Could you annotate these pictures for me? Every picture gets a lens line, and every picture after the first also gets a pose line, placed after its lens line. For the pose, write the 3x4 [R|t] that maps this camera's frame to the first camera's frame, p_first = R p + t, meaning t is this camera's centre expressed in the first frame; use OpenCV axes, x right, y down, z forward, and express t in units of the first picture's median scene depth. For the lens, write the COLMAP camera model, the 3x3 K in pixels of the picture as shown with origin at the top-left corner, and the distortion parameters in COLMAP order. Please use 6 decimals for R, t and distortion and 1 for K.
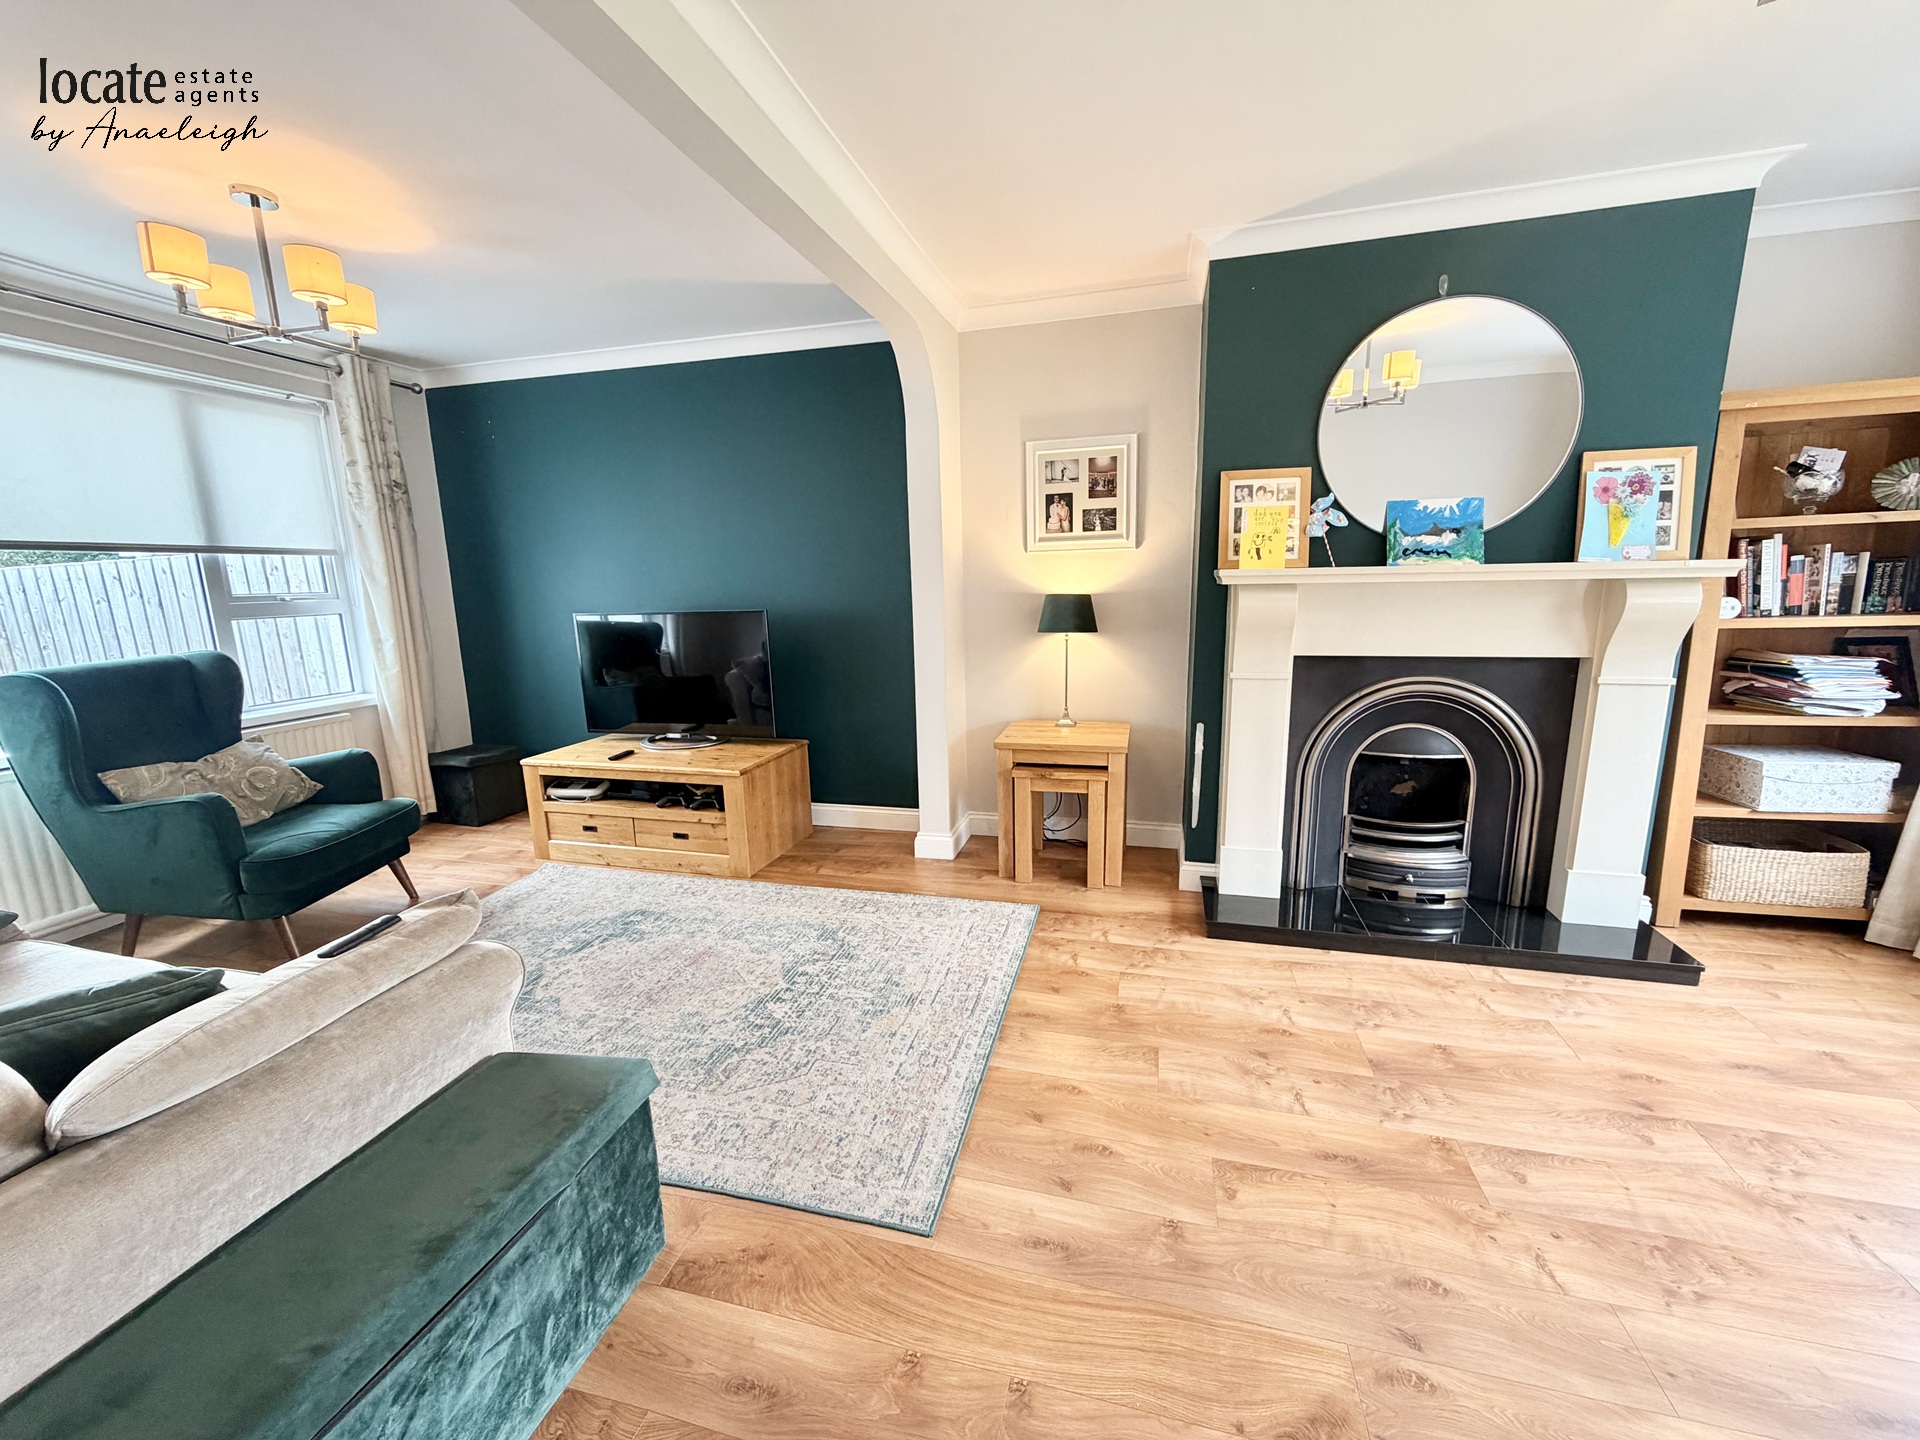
lens RADIAL K [[763.4, 0, 953.7], [0, 763.4, 726.1], [0, 0, 1]] dist [-0.002240, 0.000132]
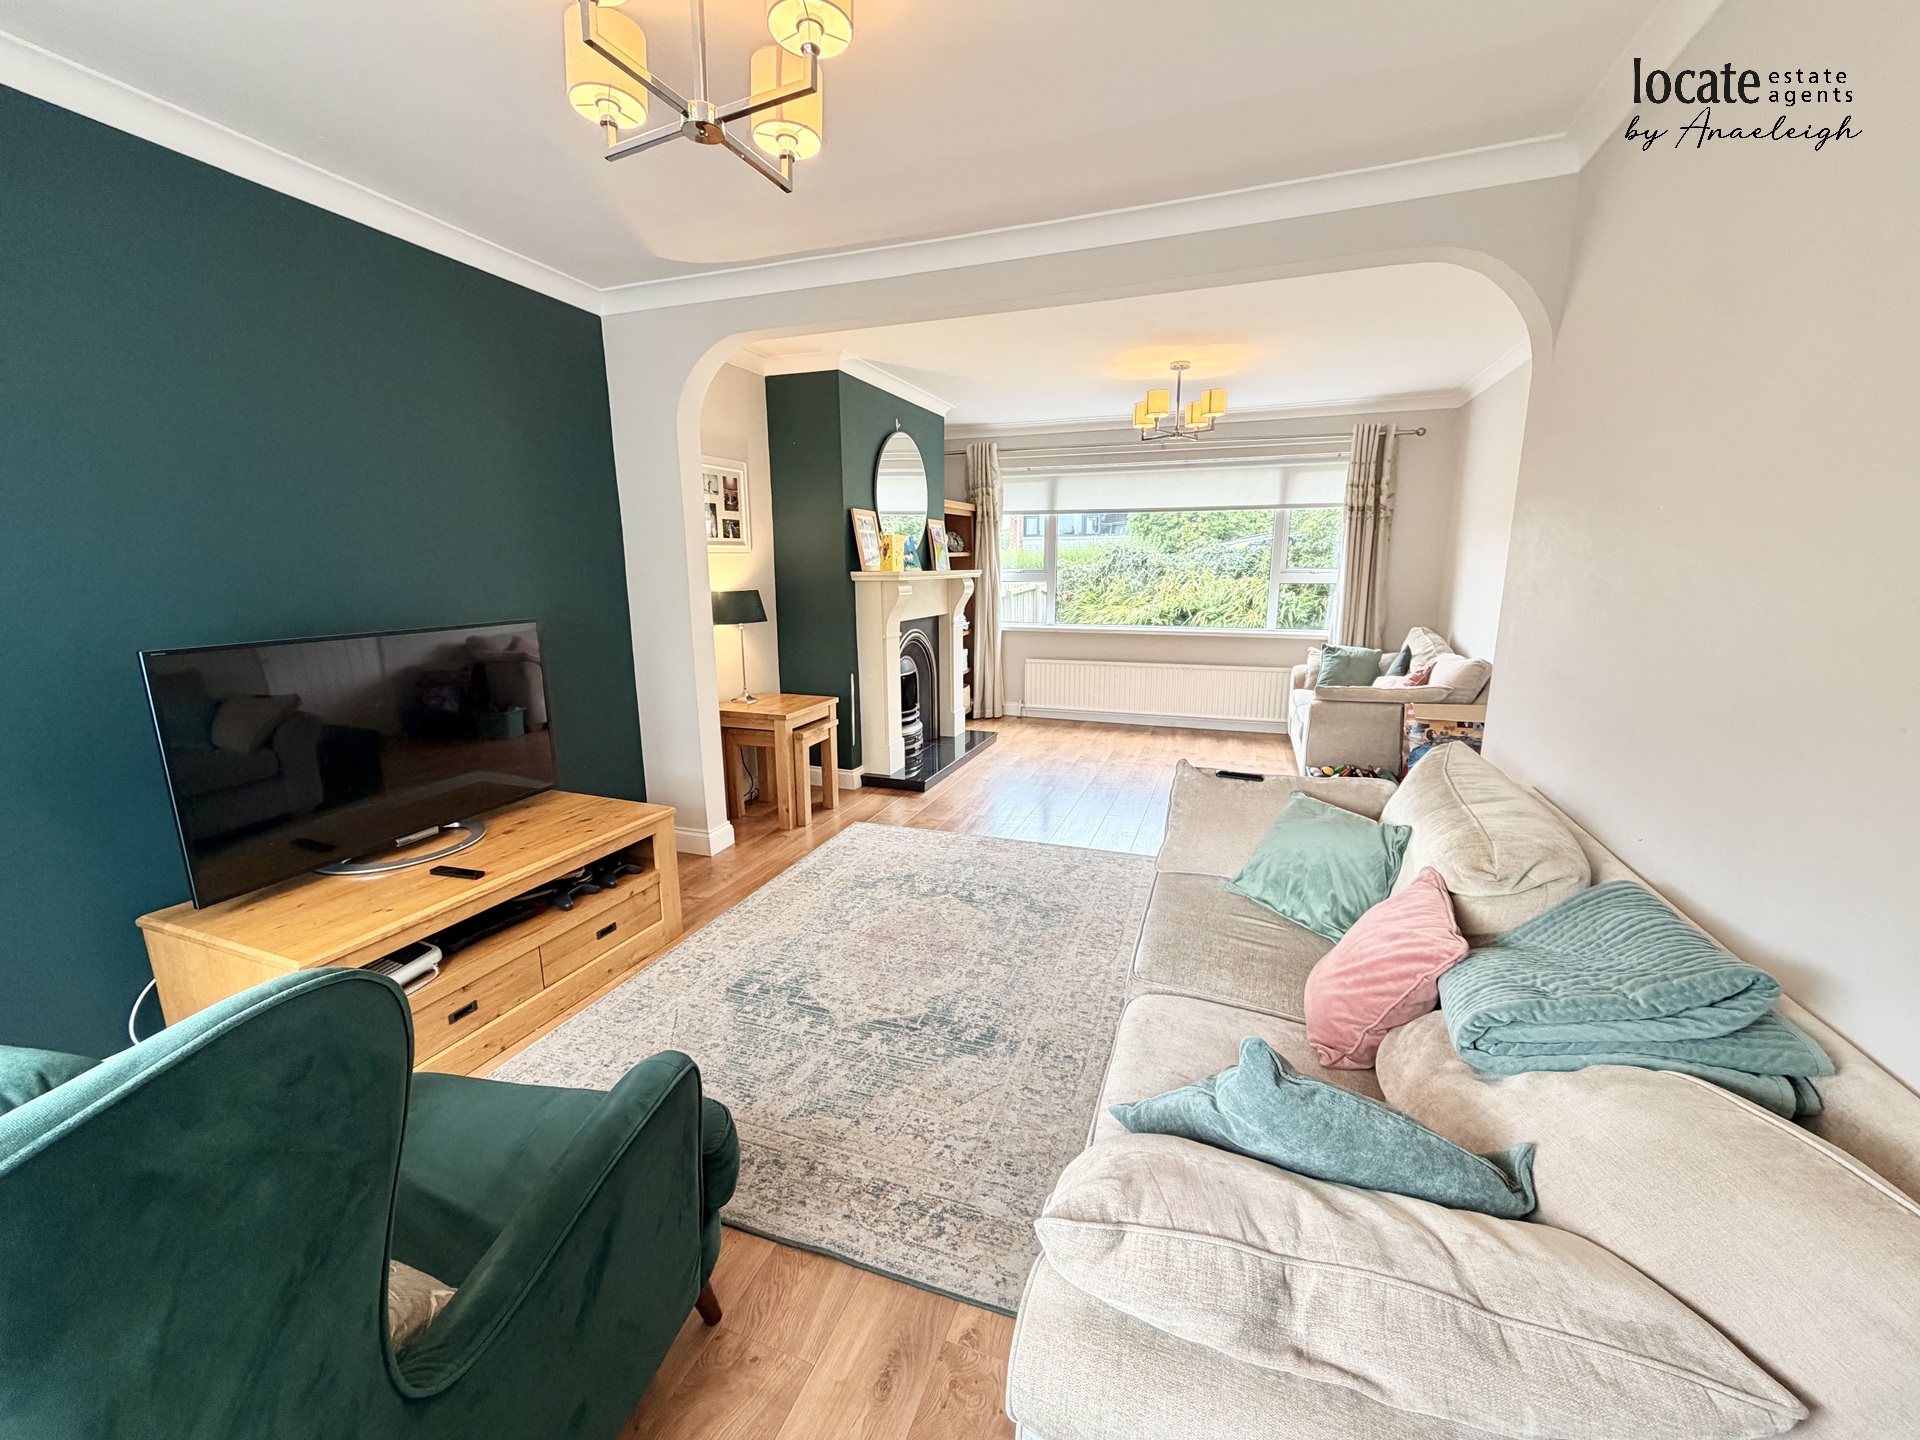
lens RADIAL K [[763.4, 0, 956.3], [0, 763.4, 720.3], [0, 0, 1]] dist [-0.002240, 0.000132]
pose [[0.089964, -0.177168, 0.980060, -1.306821], [0.195725, 0.968006, 0.157022, -0.126340], [-0.976524, 0.177695, 0.121762, 0.726223]]
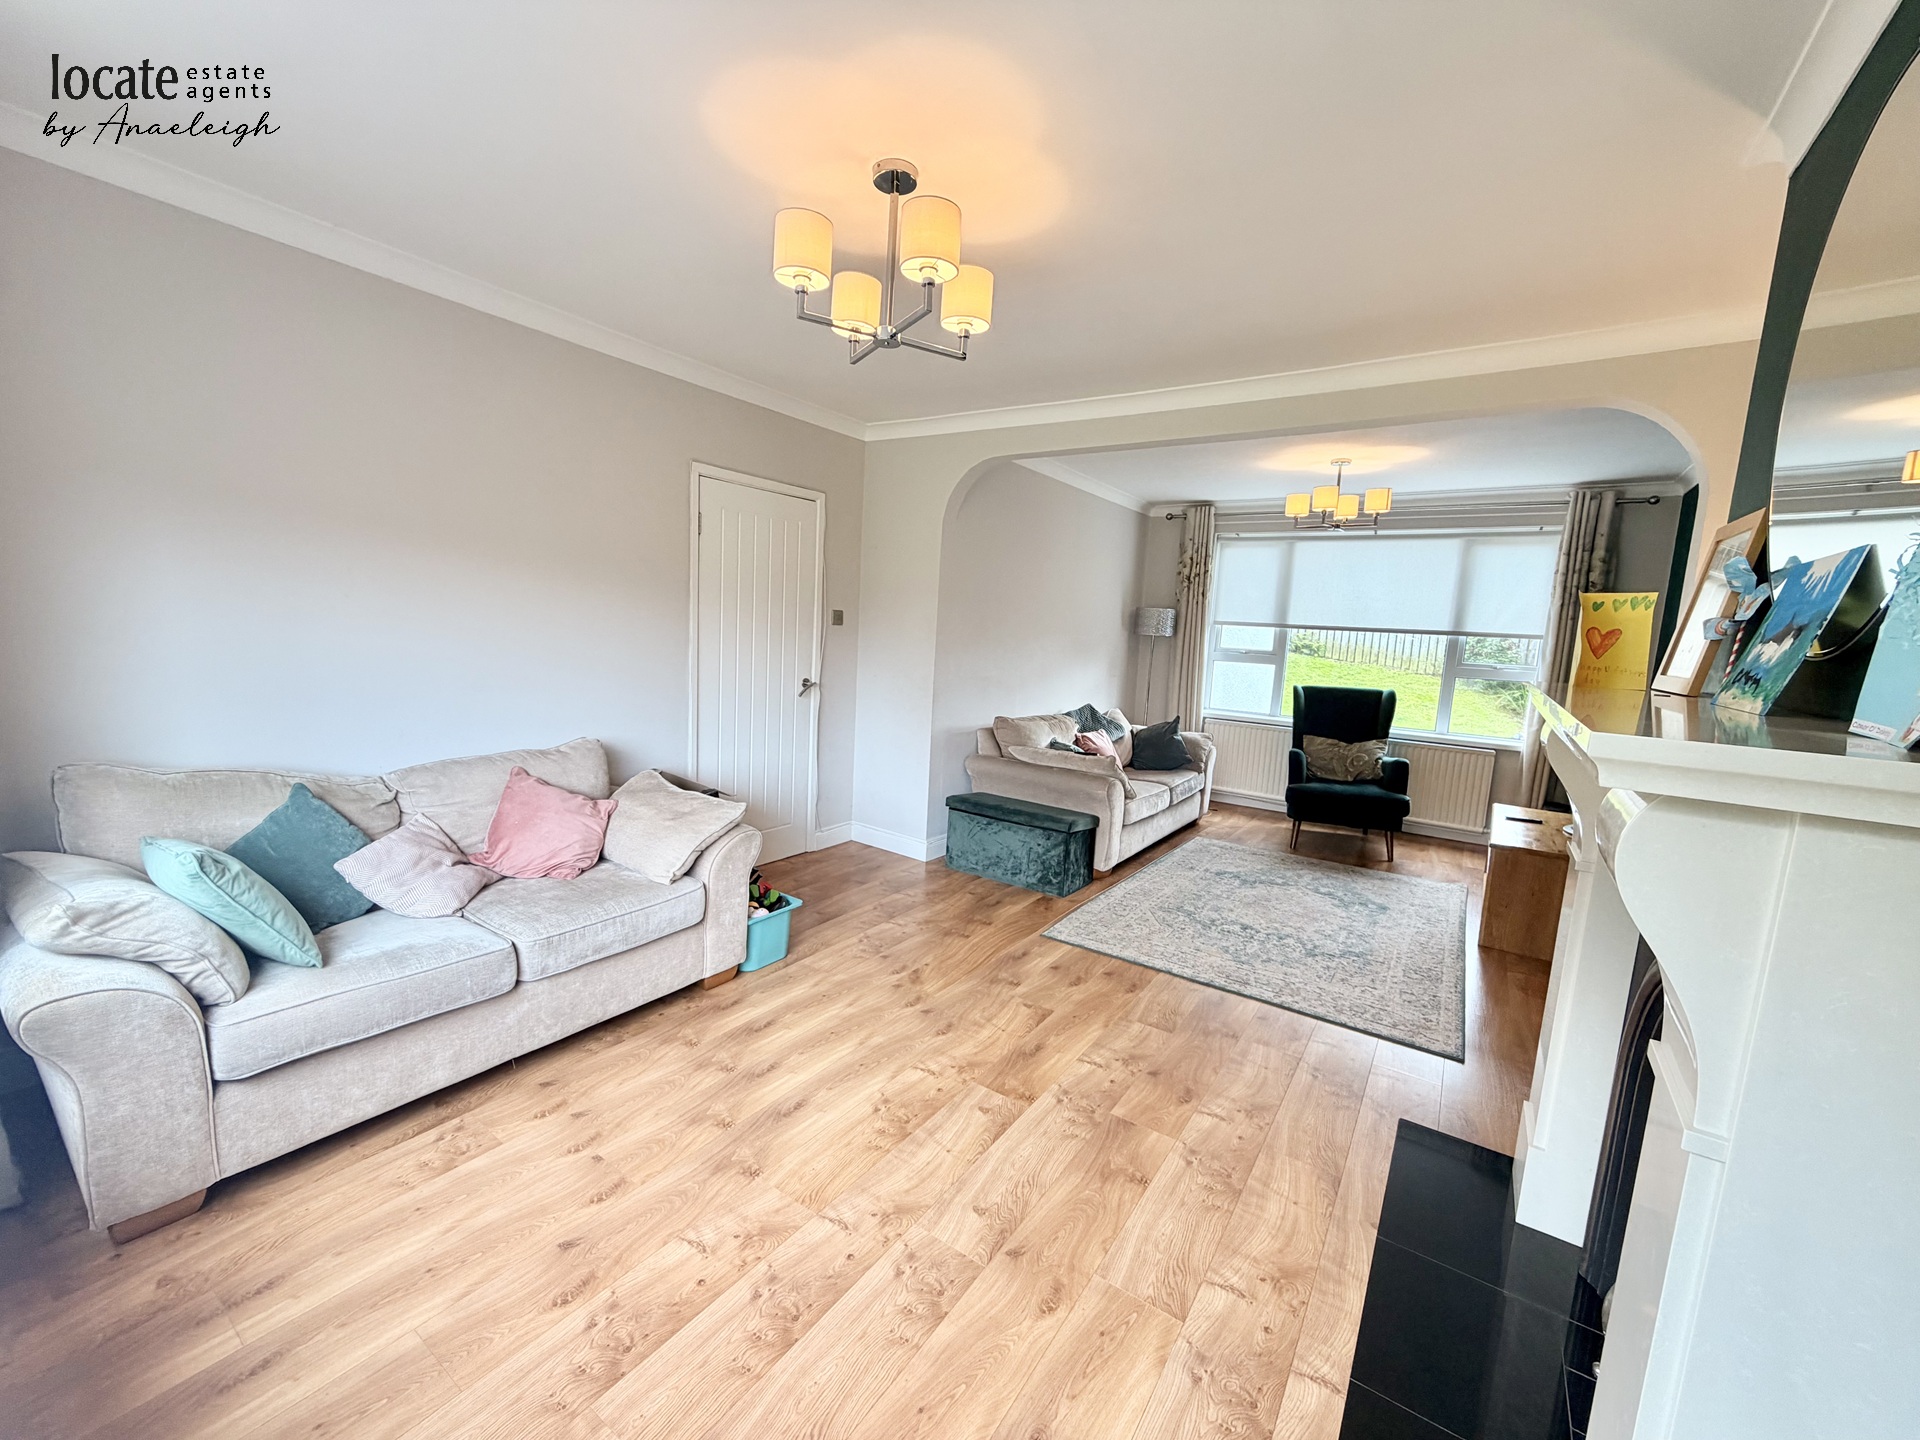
lens RADIAL K [[763.4, 0, 947.1], [0, 763.4, 718.4], [0, 0, 1]] dist [-0.002240, 0.000132]
pose [[-0.342701, 0.119544, -0.931807, 1.193494], [-0.225791, 0.952315, 0.205217, -0.192403], [0.911907, 0.280722, -0.299367, 0.714669]]
